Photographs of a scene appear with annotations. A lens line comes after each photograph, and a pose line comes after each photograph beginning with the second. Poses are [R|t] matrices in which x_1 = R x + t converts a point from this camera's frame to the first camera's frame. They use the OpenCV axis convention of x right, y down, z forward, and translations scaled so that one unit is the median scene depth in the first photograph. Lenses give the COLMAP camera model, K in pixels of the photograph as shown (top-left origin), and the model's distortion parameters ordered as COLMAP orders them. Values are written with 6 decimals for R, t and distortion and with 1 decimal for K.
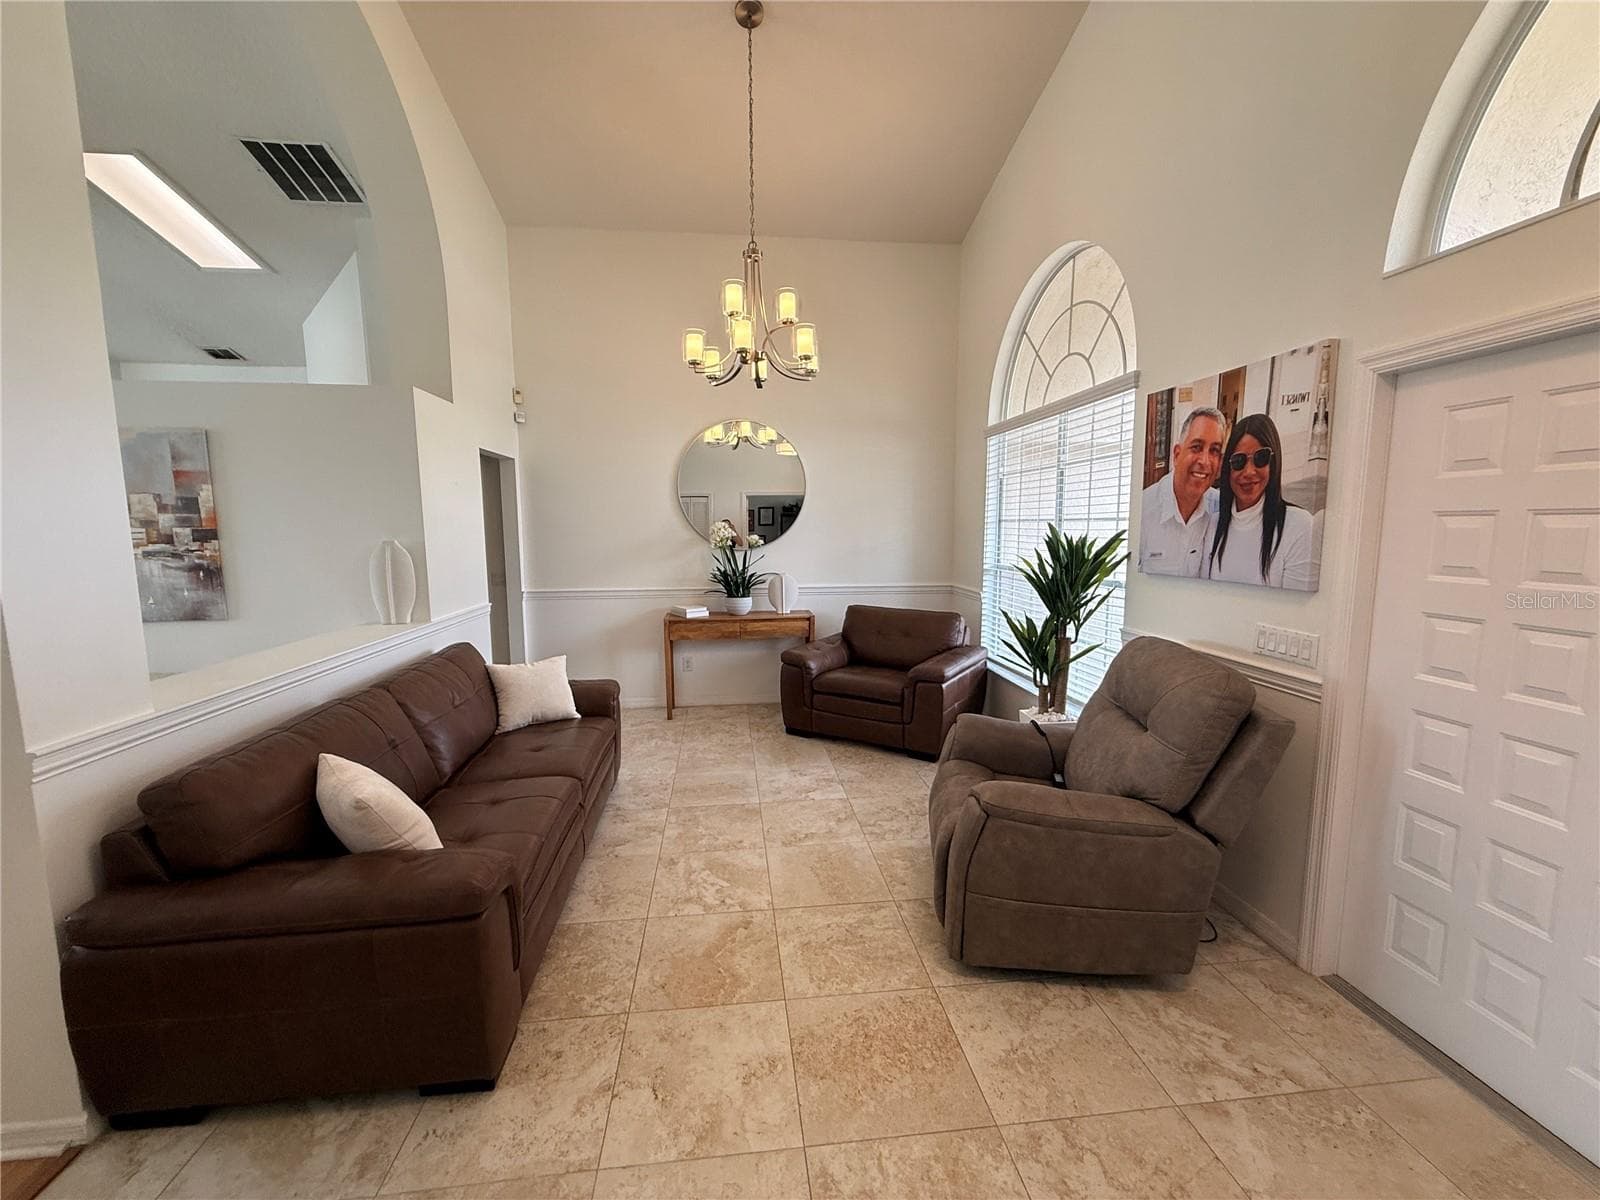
lens RADIAL K [[637.4, 0, 793.2], [0, 637.4, 601.5], [0, 0, 1]] dist [-0.001701, 0.000069]
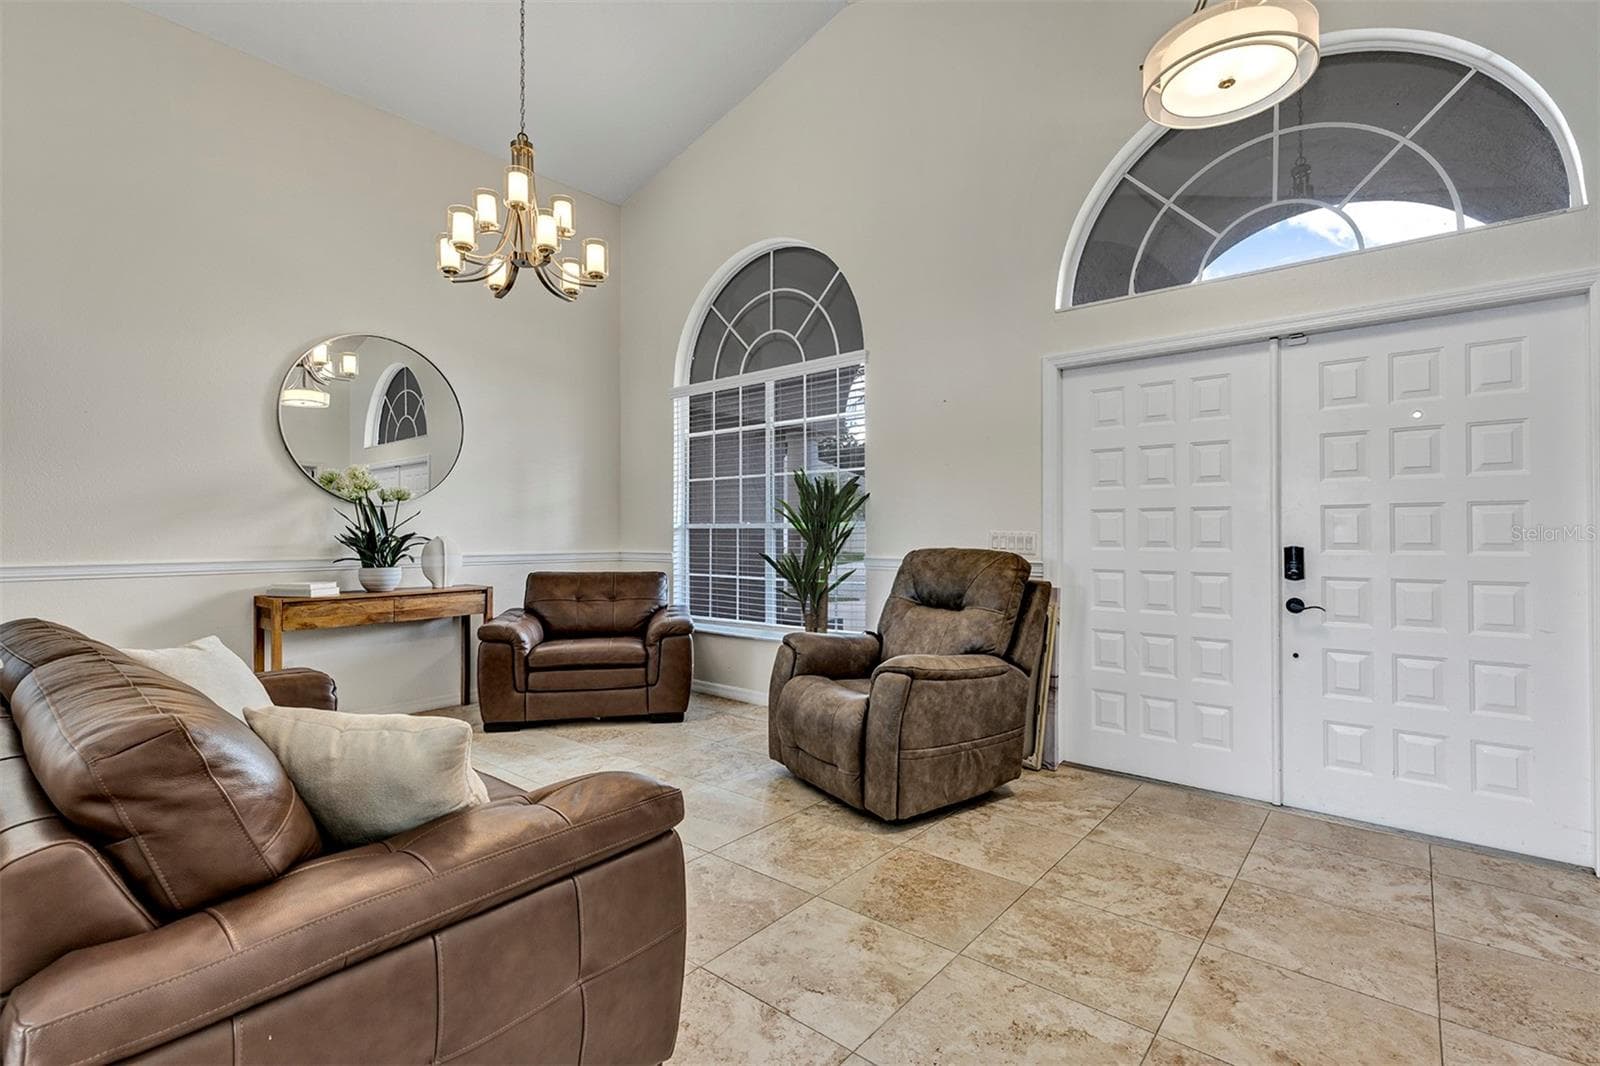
lens RADIAL K [[731.7, 0, 794.7], [0, 731.7, 525.4], [0, 0, 1]] dist [0.002957, 0.000143]
pose [[0.724893, 0.010347, 0.688784, -0.512092], [0.080819, 0.991704, -0.099954, 0.107189], [-0.684104, 0.128123, 0.718043, 0.089256]]
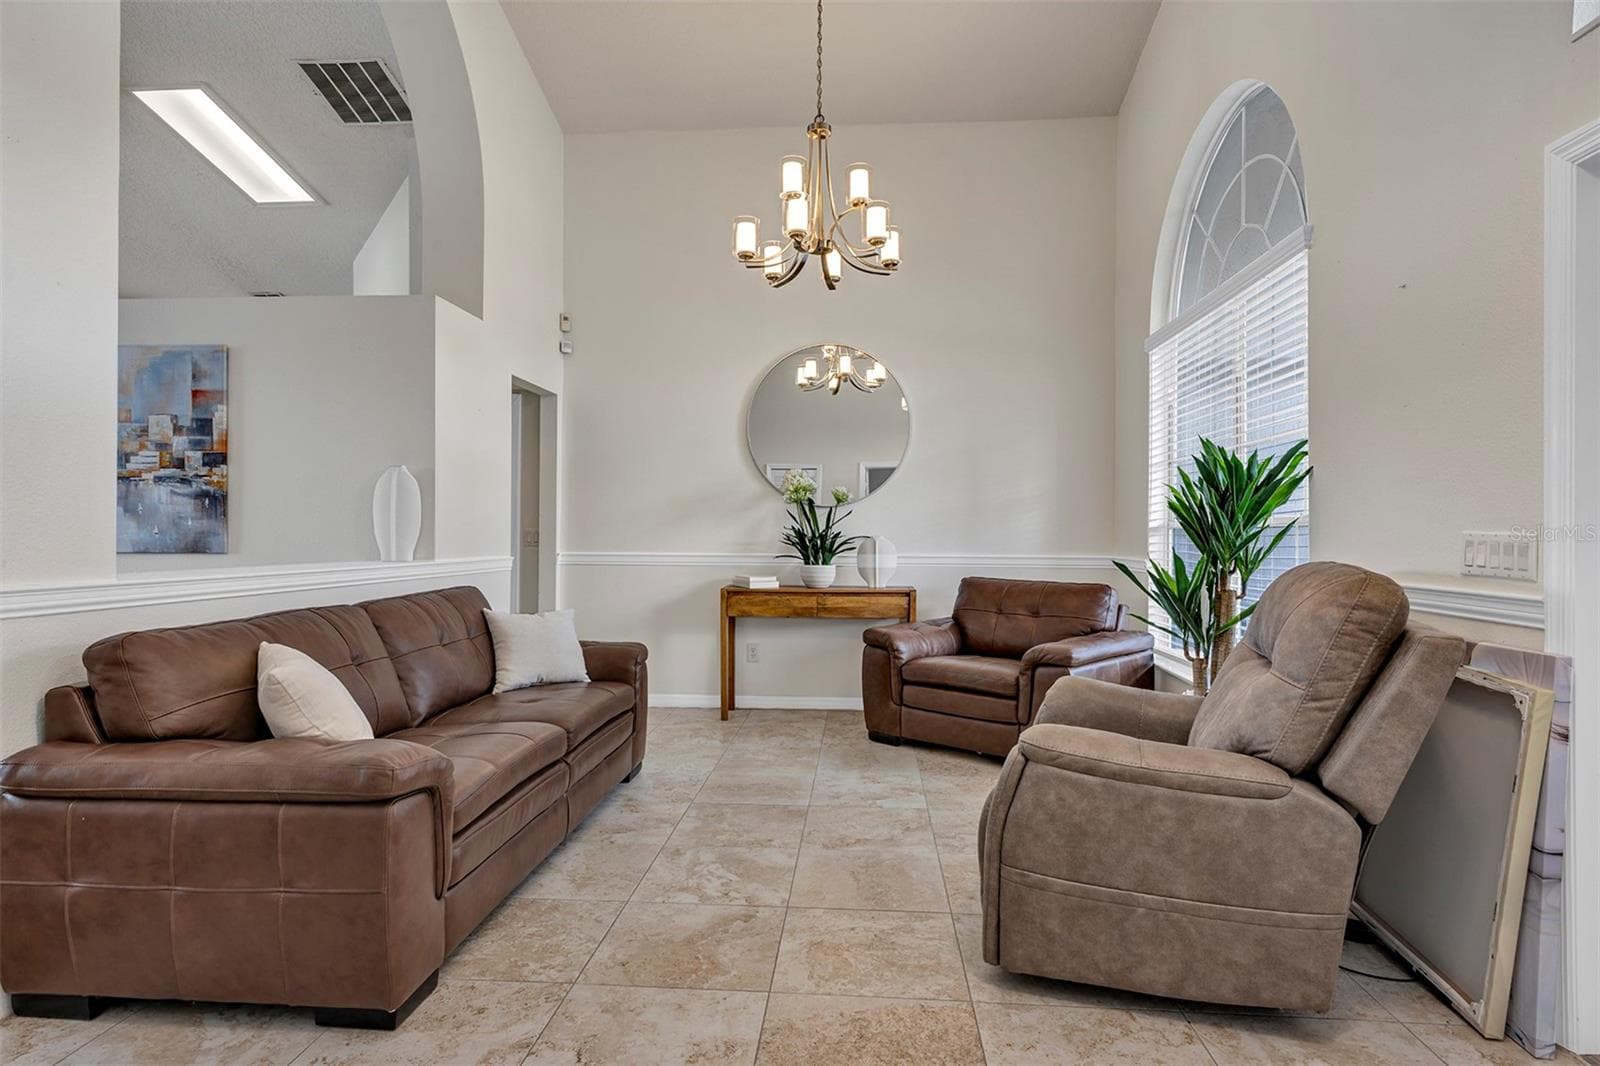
lens RADIAL K [[863.3, 0, 800.0], [0, 863.3, 533.0], [0, 0, 1]] dist [0.001912, 0.000108]
pose [[0.983289, 0.007750, -0.181887, 0.130699], [-0.029552, 0.992637, -0.117465, 0.123312], [0.179637, 0.120877, 0.976278, -0.048817]]
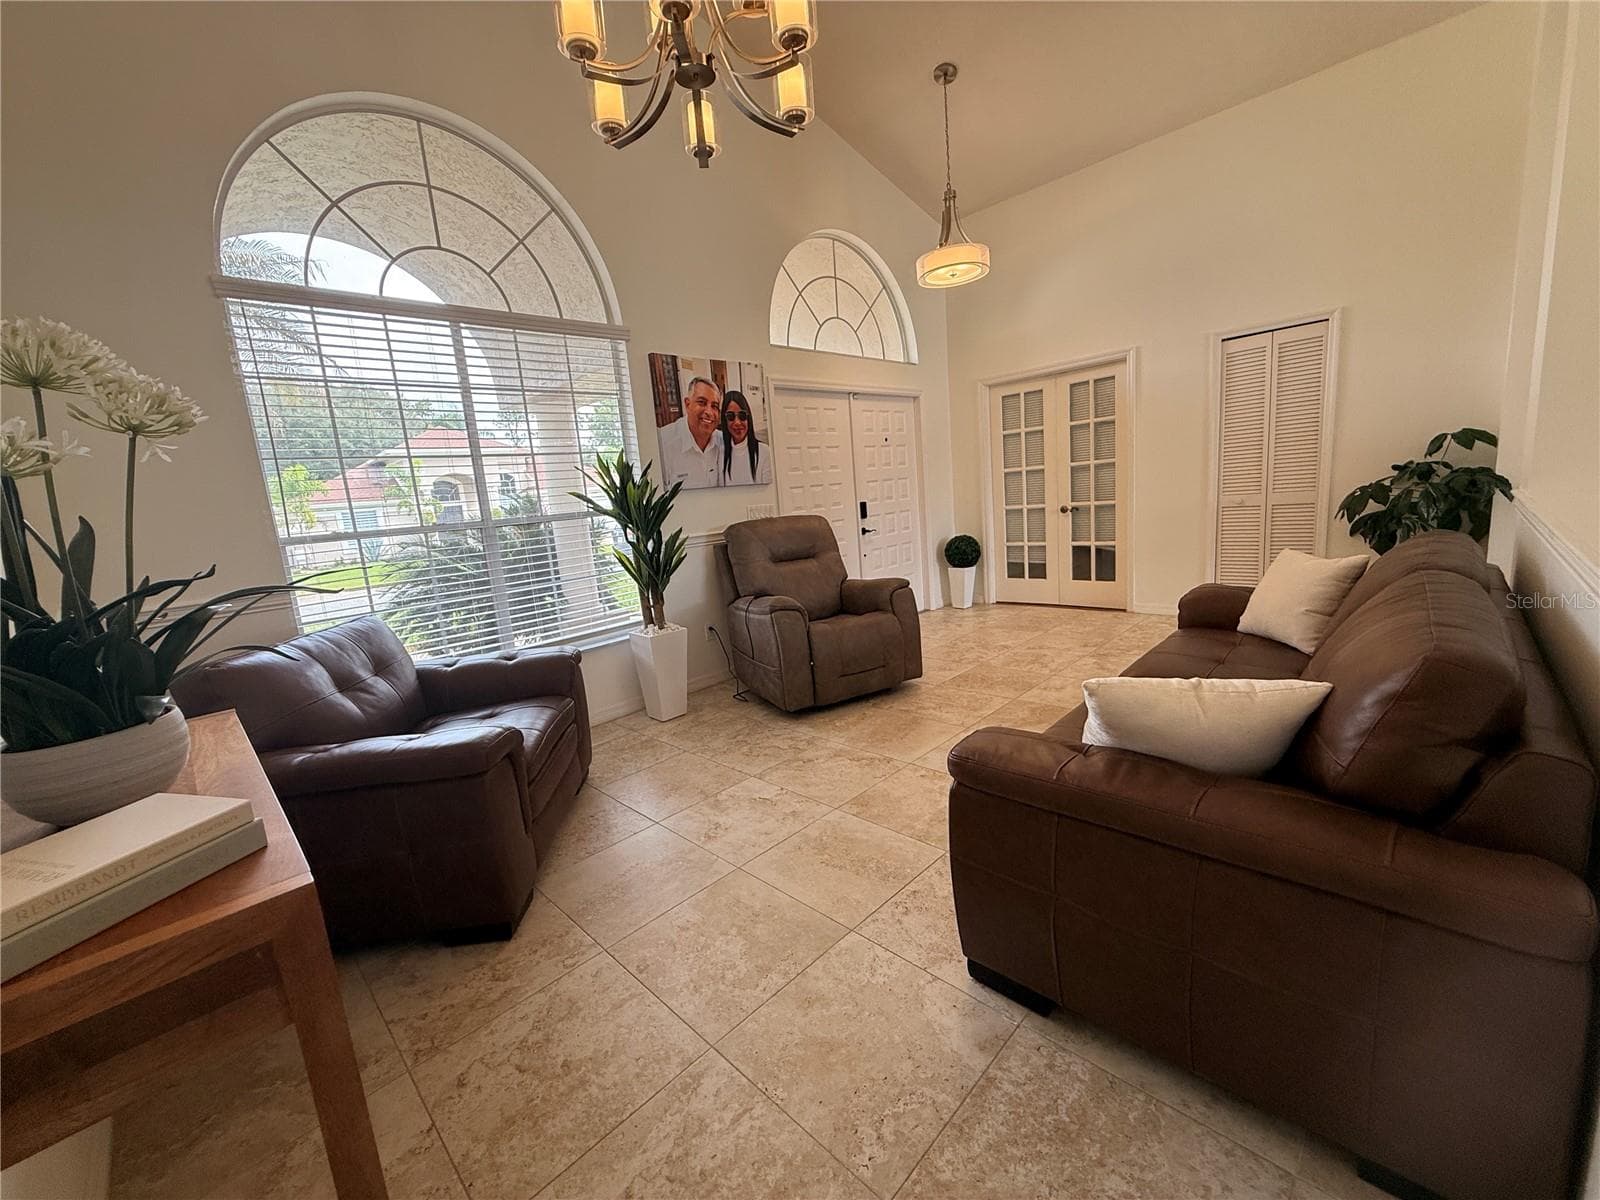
lens RADIAL K [[637.4, 0, 793.2], [0, 637.4, 601.5], [0, 0, 1]] dist [-0.001701, 0.000069]
pose [[-0.621842, -0.074325, 0.779608, -0.595441], [0.181928, 0.954543, 0.236115, -0.082822], [-0.761718, 0.288658, -0.580053, 1.480013]]
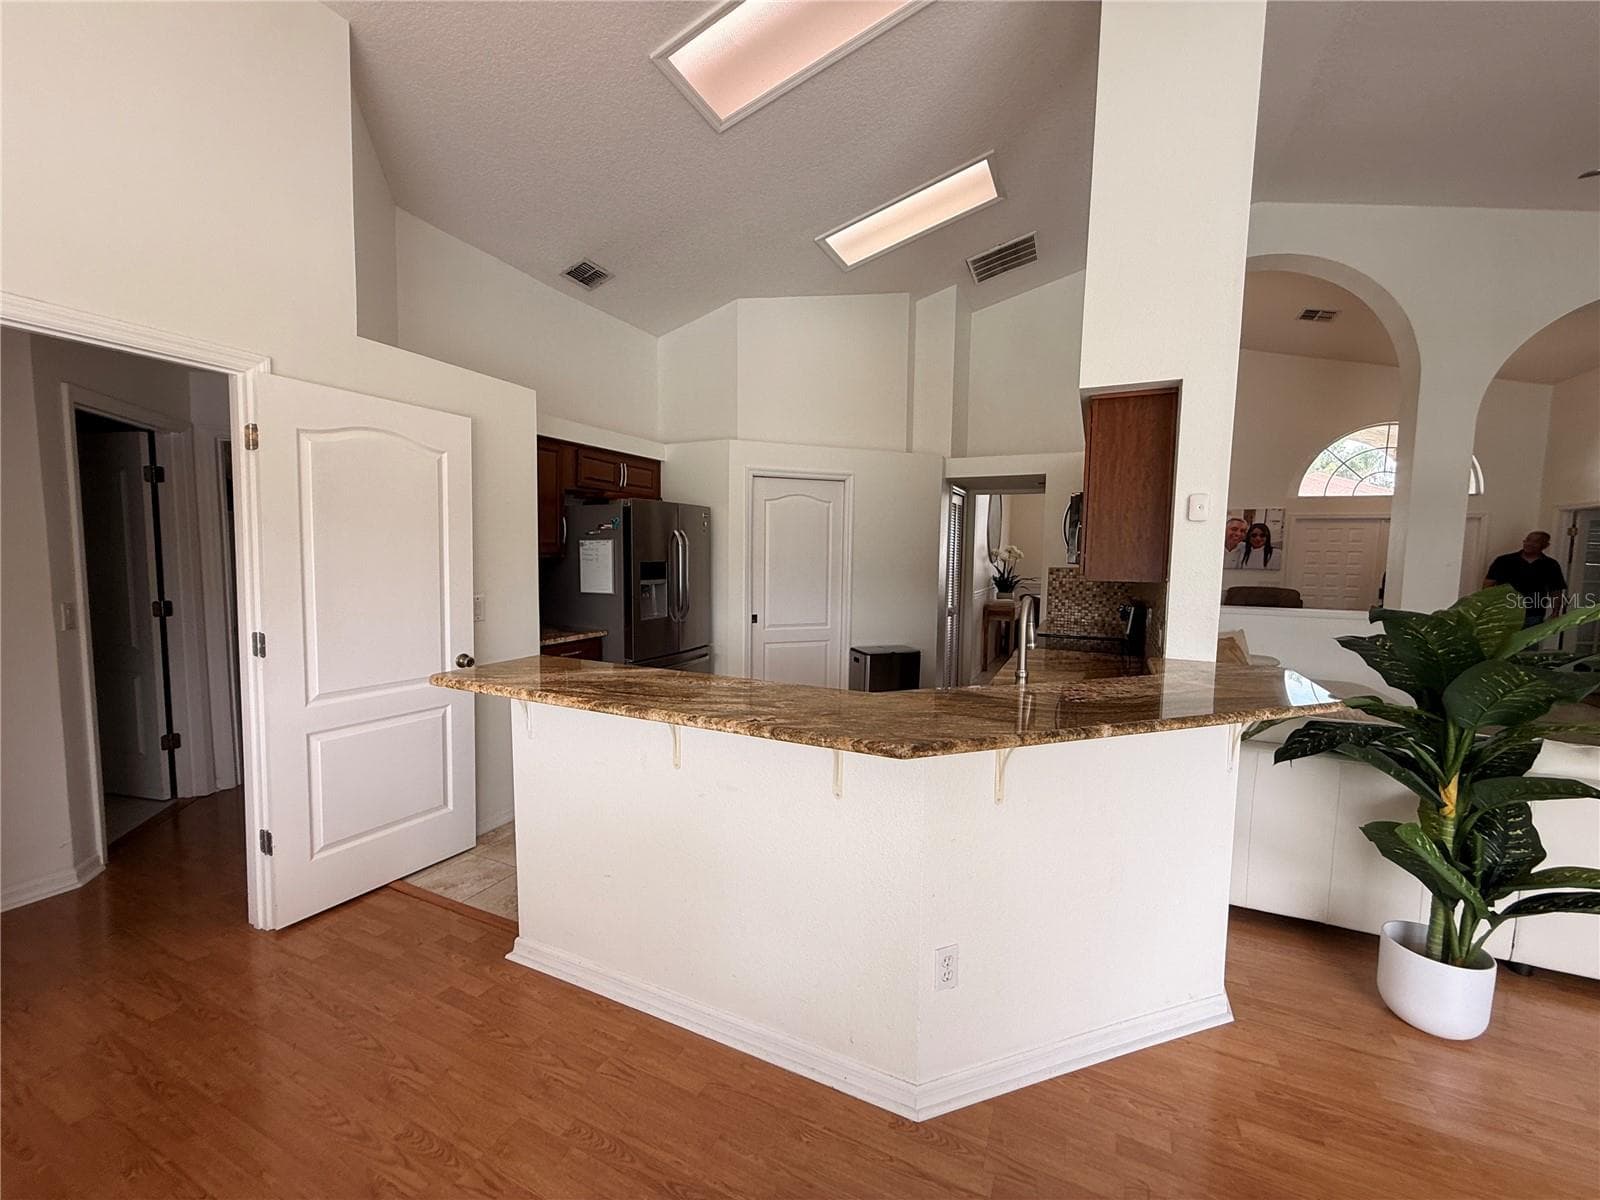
lens RADIAL K [[637.4, 0, 793.2], [0, 637.4, 601.5], [0, 0, 1]] dist [-0.001701, 0.000069]
pose [[0.528071, -0.051424, 0.847642, -2.727762], [0.081290, 0.996642, 0.009821, -0.067561], [-0.845301, 0.063719, 0.530478, 0.954902]]
